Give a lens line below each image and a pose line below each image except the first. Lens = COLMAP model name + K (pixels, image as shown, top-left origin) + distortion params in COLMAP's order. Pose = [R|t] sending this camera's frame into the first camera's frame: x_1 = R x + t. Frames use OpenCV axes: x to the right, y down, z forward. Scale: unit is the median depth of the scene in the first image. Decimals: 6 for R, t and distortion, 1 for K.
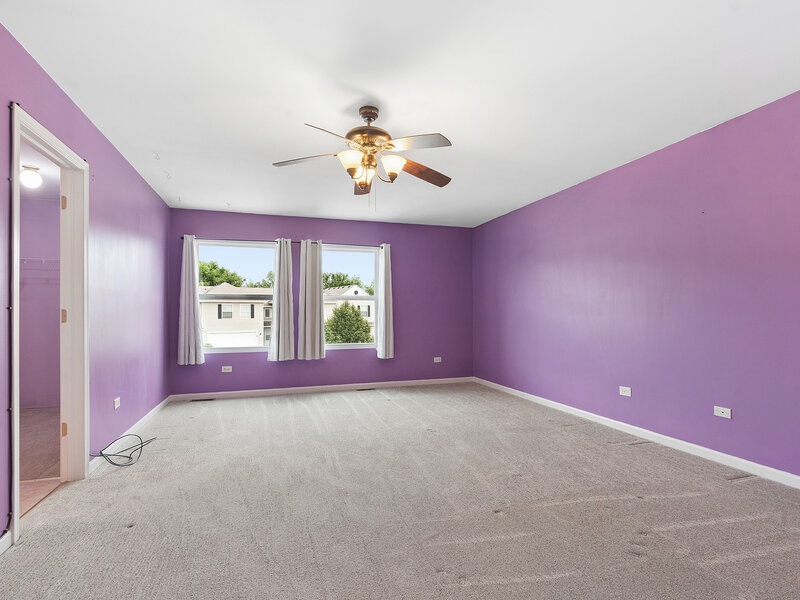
lens RADIAL K [[400.9, 0, 400.0], [0, 400.9, 315.6], [0, 0, 1]] dist [0.001292, -0.000616]
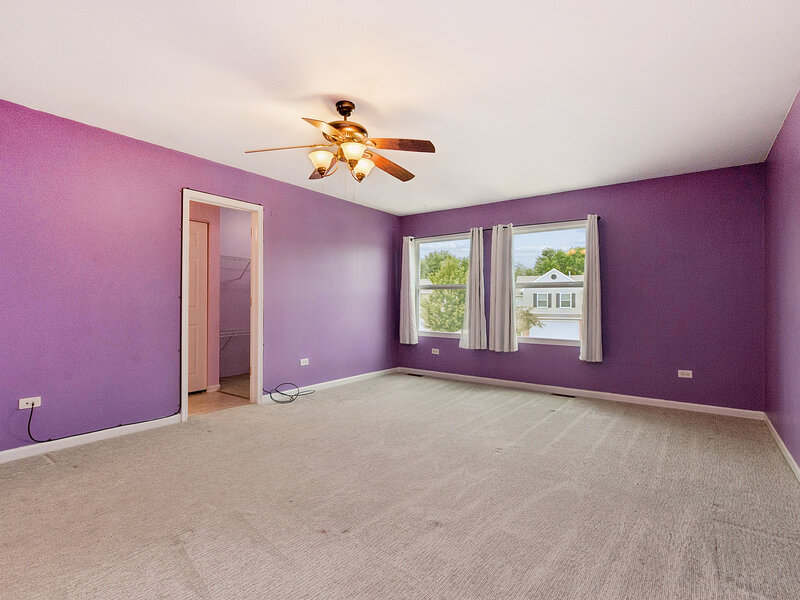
lens RADIAL K [[404.7, 0, 397.8], [0, 404.7, 298.5], [0, 0, 1]] dist [0.002095, -0.005108]
pose [[0.589035, 0.001301, -0.808107, 0.426707], [-0.014723, 0.999850, -0.009123, -0.002434], [0.807974, 0.017272, 0.588966, 0.252781]]
